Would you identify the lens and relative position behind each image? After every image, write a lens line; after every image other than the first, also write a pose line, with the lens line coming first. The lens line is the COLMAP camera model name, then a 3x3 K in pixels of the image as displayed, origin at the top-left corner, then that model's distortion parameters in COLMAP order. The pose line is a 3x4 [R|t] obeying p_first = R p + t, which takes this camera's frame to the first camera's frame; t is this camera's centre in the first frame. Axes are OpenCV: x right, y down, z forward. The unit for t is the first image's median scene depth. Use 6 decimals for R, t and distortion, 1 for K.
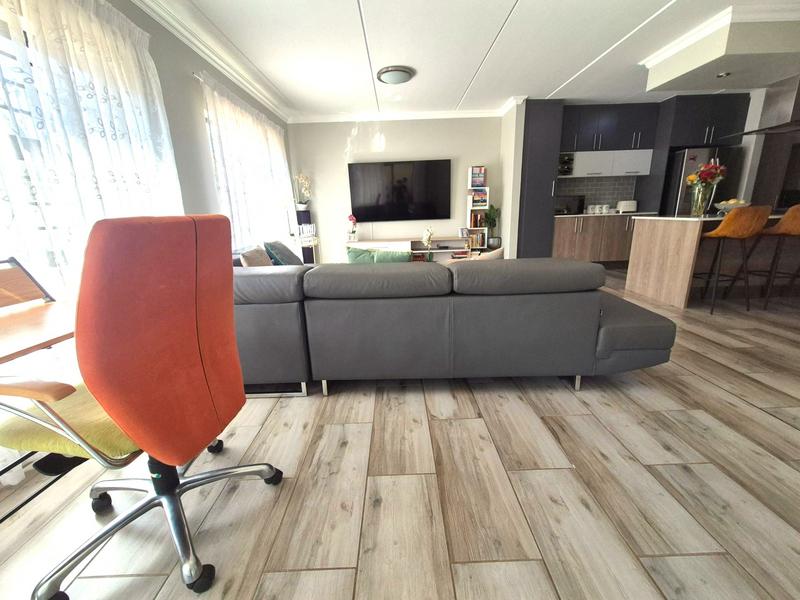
lens RADIAL K [[327.9, 0, 401.3], [0, 327.9, 304.4], [0, 0, 1]] dist [0.000935, -0.000765]
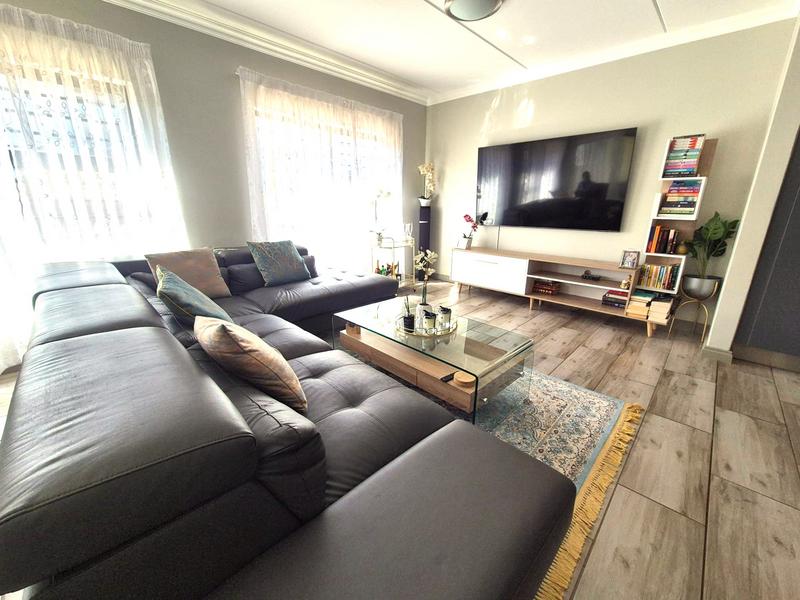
lens RADIAL K [[327.9, 0, 403.7], [0, 327.9, 299.3], [0, 0, 1]] dist [0.000935, -0.000765]
pose [[0.726195, 0.229266, -0.648134, 0.291669], [-0.213090, 0.971390, 0.104857, -0.129523], [0.653631, 0.061965, 0.754273, 0.332935]]
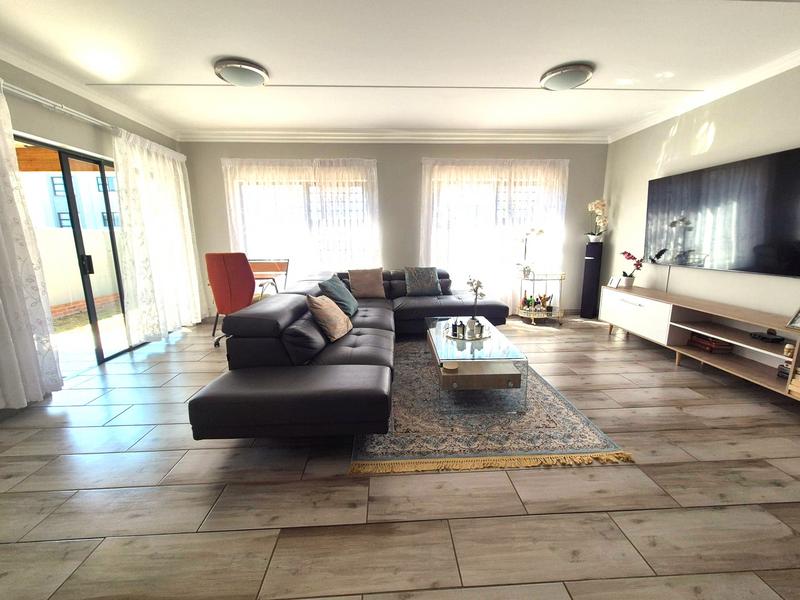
lens RADIAL K [[327.9, 0, 401.5], [0, 327.9, 293.6], [0, 0, 1]] dist [0.000935, -0.000765]
pose [[0.059218, 0.203491, -0.977284, 0.549596], [-0.261141, 0.948068, 0.181584, -0.190547], [0.963483, 0.244456, 0.109282, 0.475201]]
